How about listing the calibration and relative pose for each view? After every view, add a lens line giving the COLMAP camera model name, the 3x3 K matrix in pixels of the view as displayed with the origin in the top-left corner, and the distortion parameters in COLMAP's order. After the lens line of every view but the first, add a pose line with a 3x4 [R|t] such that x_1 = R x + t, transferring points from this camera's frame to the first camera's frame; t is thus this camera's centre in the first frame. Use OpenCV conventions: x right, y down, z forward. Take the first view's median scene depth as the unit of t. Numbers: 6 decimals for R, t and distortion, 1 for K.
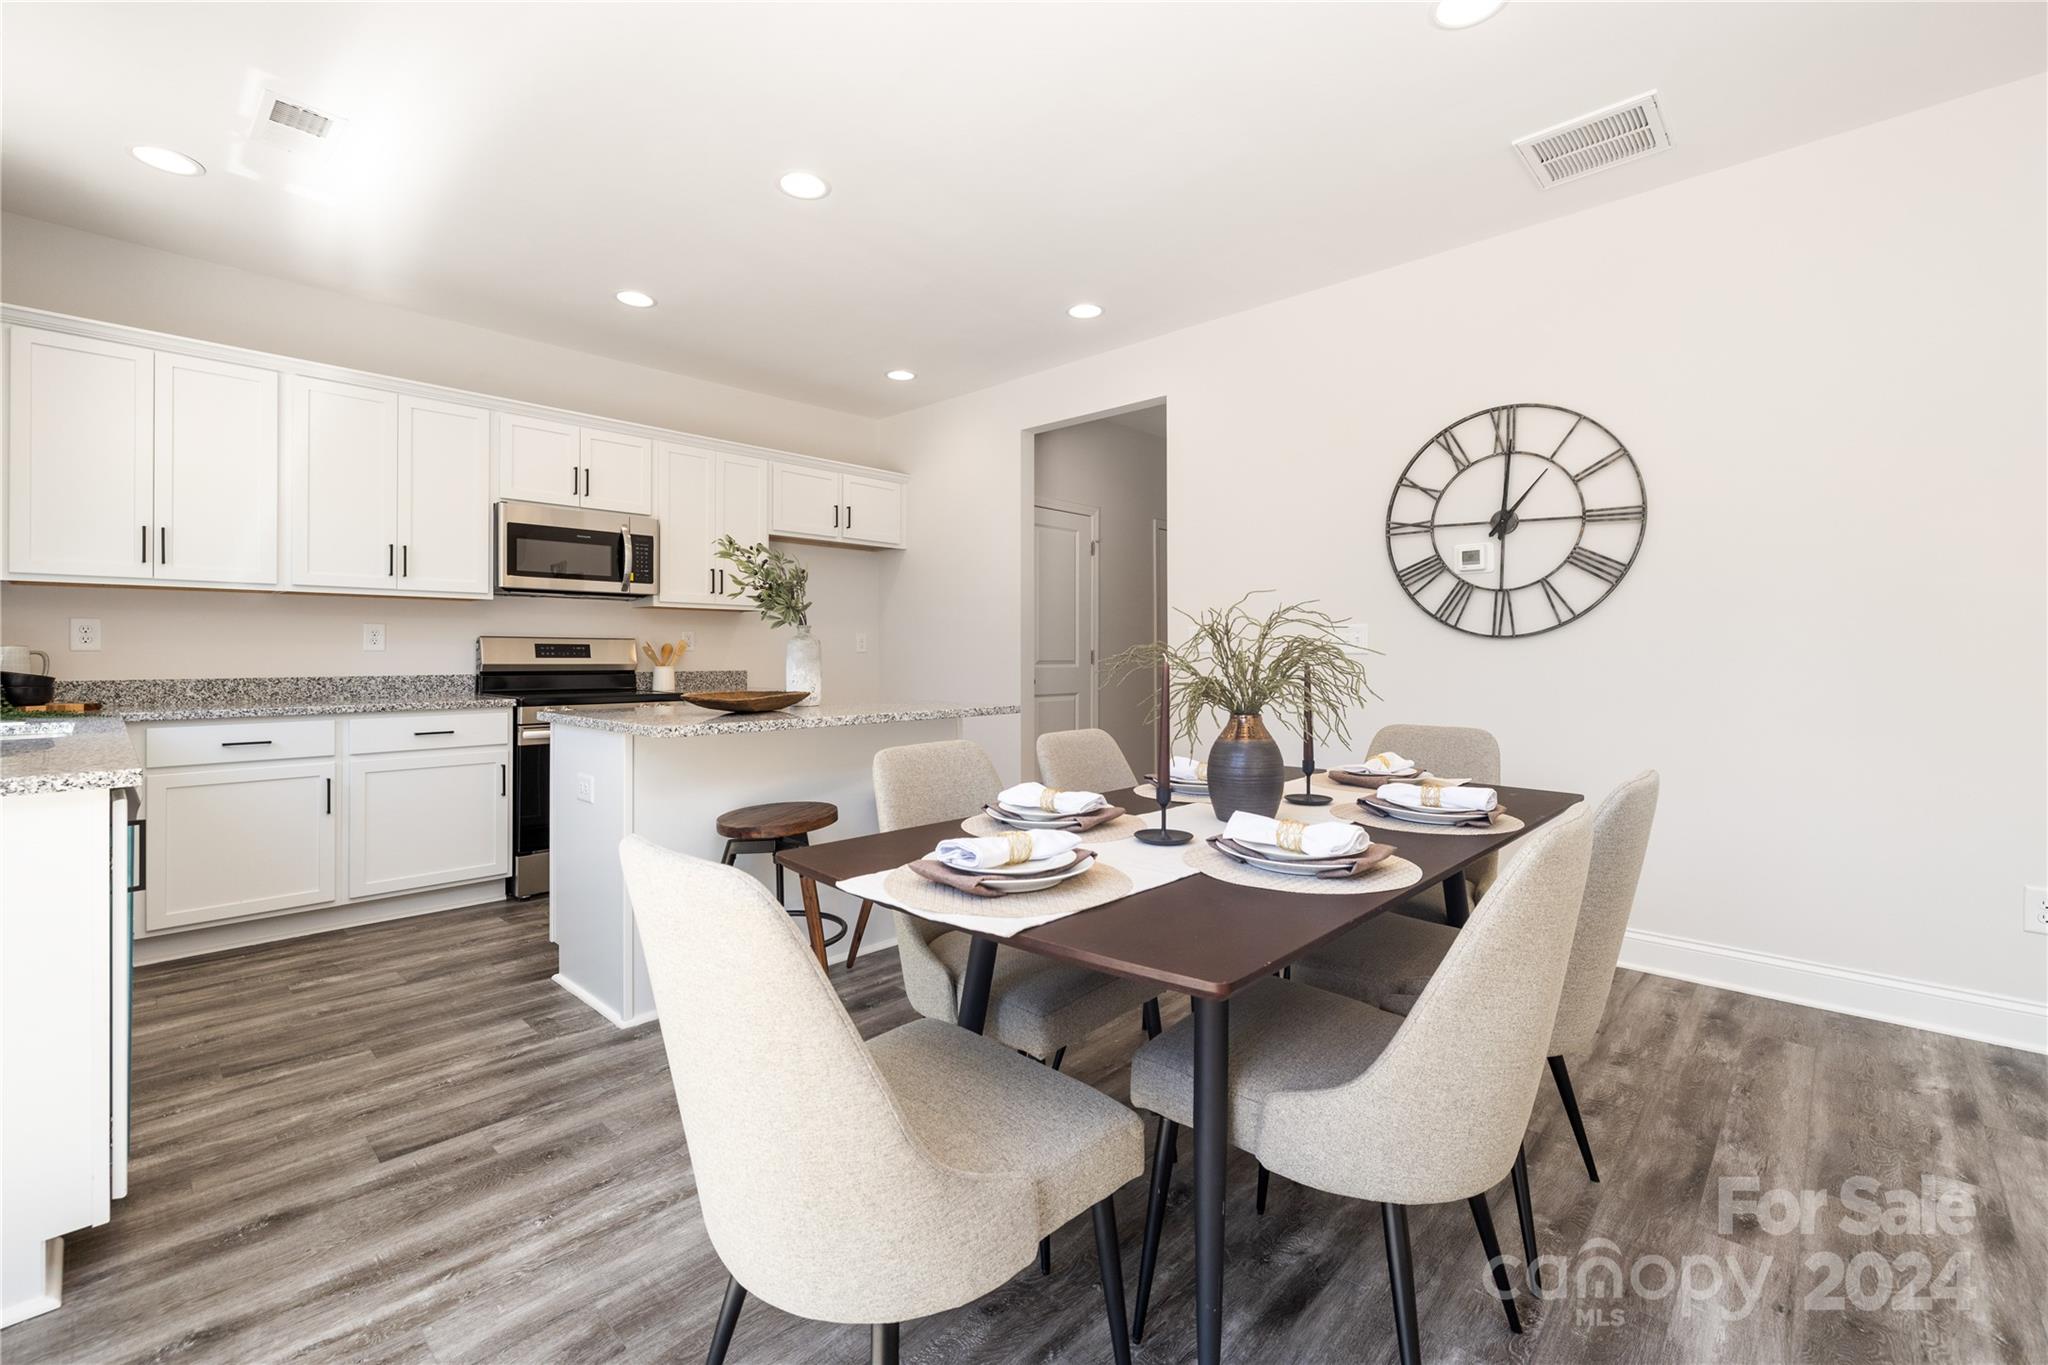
lens RADIAL K [[886.7, 0, 1017.9], [0, 886.7, 651.3], [0, 0, 1]] dist [0.003744, -0.000432]
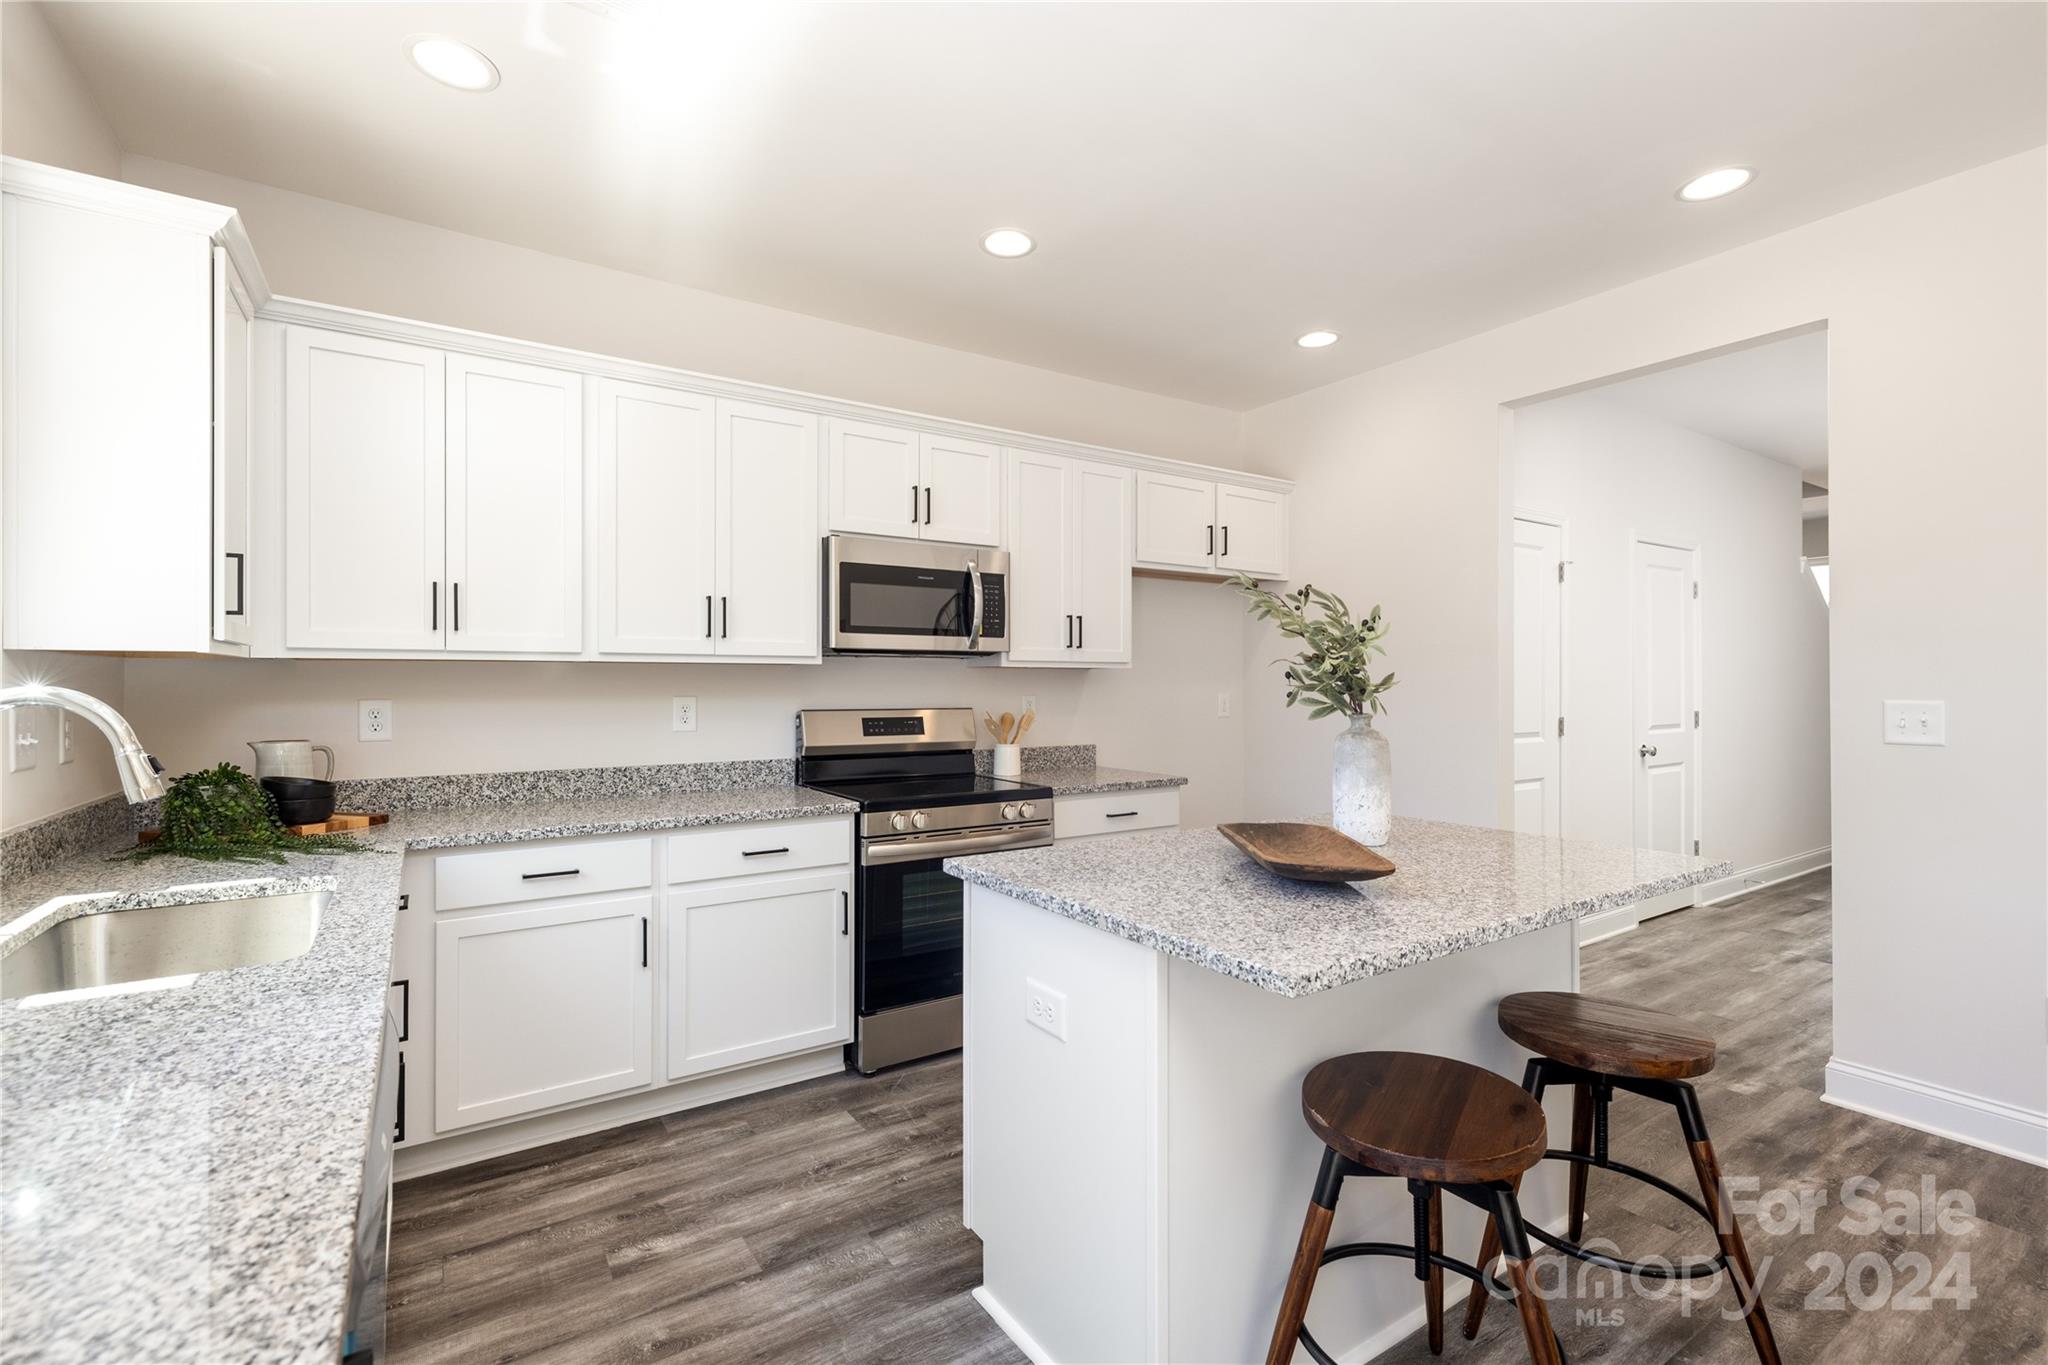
lens RADIAL K [[886.7, 0, 997.1], [0, 886.7, 685.0], [0, 0, 1]] dist [0.003744, -0.000432]
pose [[0.972067, -0.000352, -0.234705, -0.283058], [0.001515, 0.999987, 0.004777, -0.046530], [0.234700, -0.004999, 0.972055, 0.315294]]
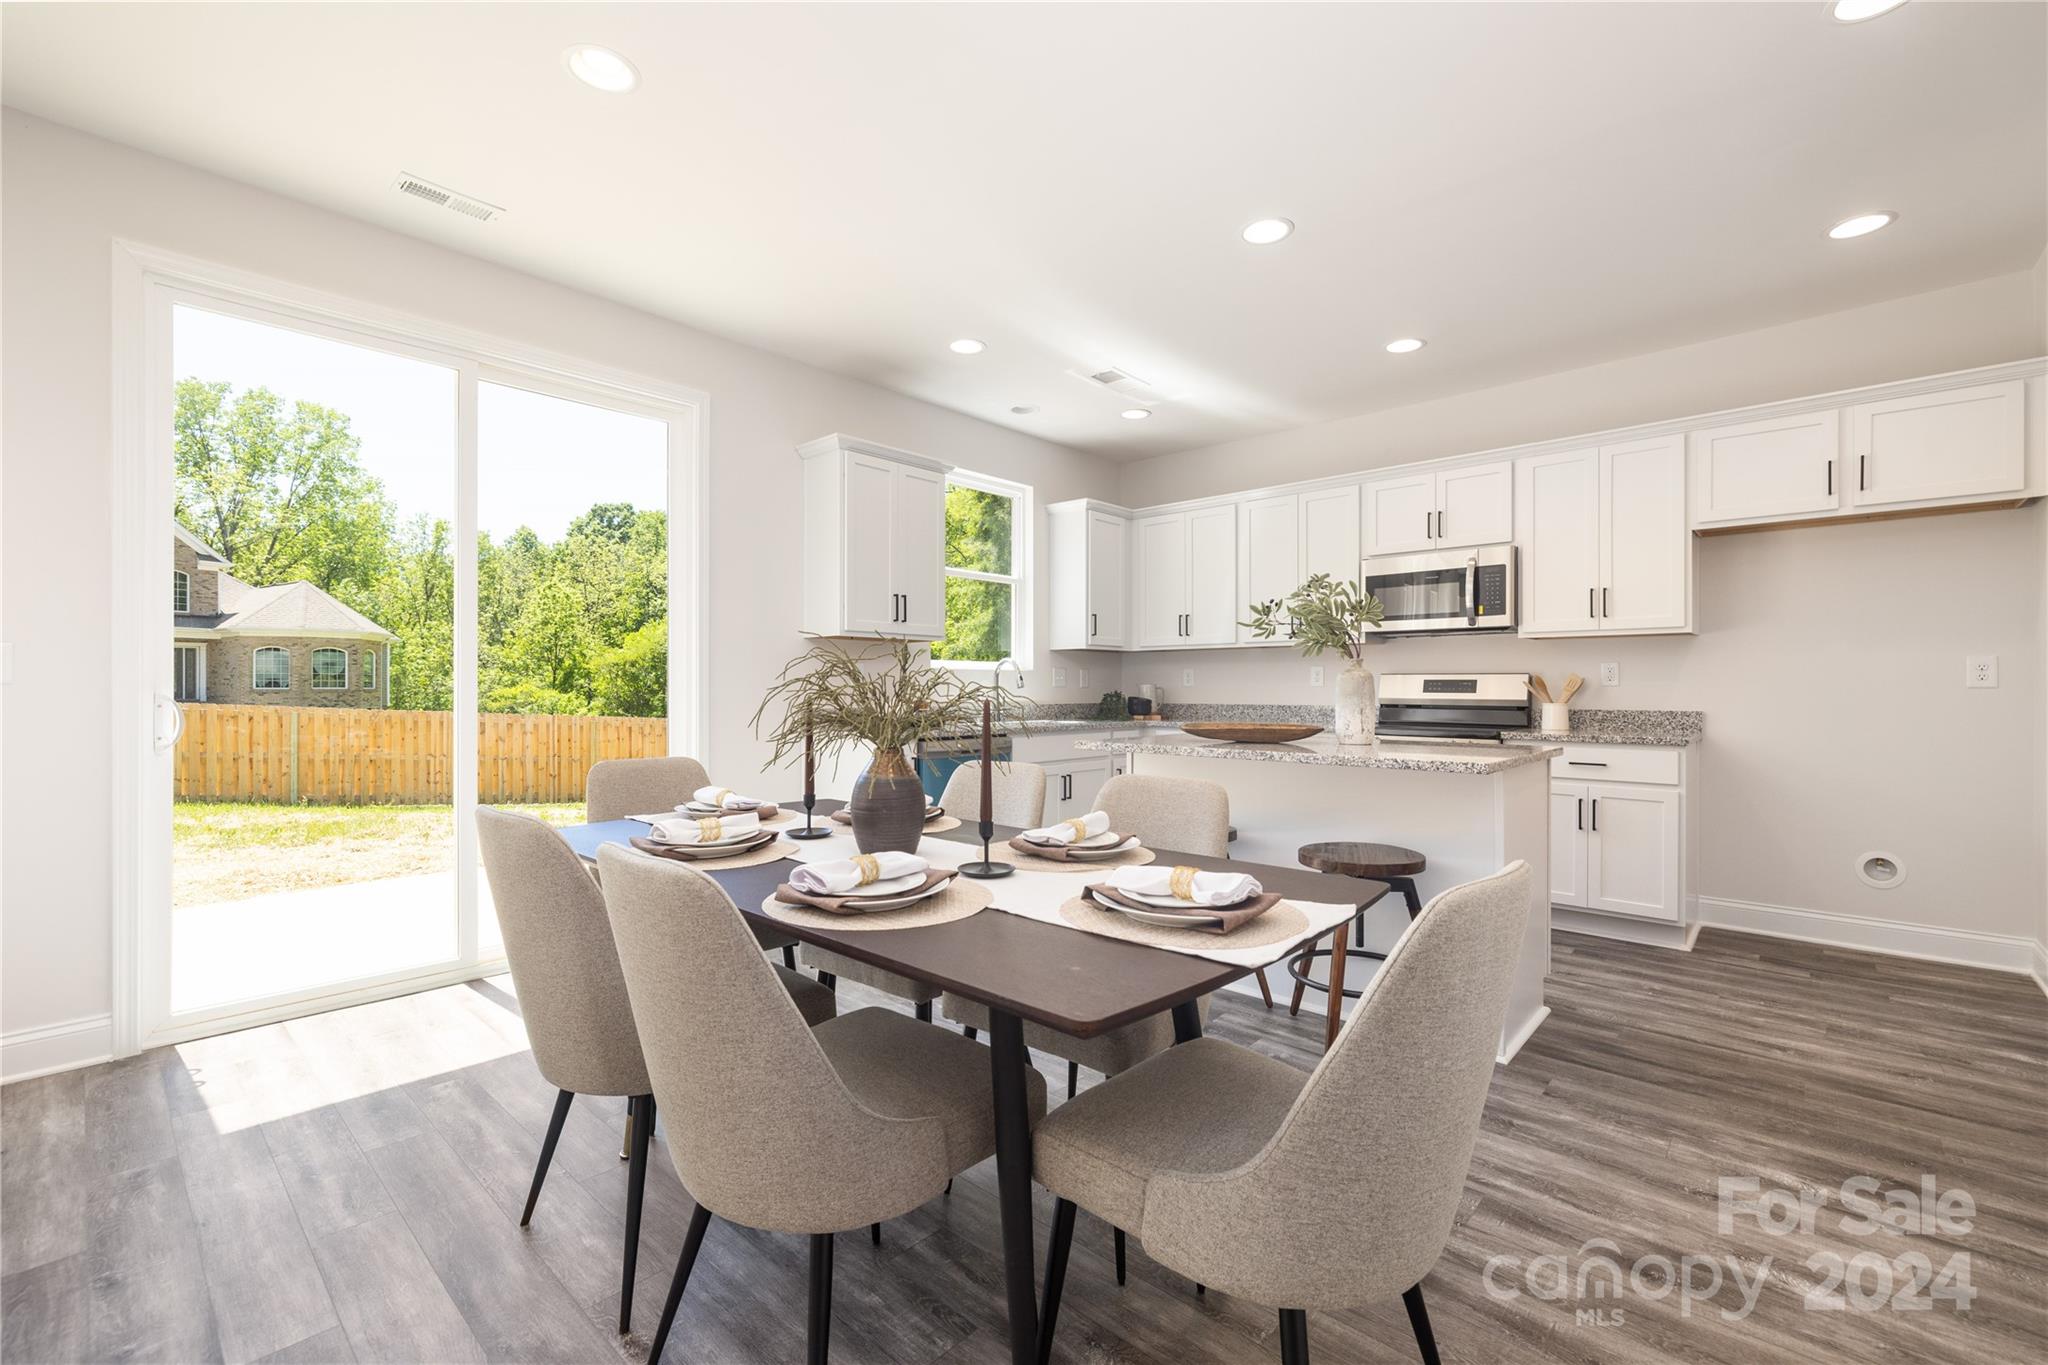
lens RADIAL K [[850.5, 0, 1015.5], [0, 850.5, 692.6], [0, 0, 1]] dist [0.003309, -0.000425]
pose [[0.014645, 0.004454, -0.999883, 0.567029], [-0.000385, 0.999990, 0.004449, 0.003012], [0.999893, 0.000320, 0.014646, 0.550269]]
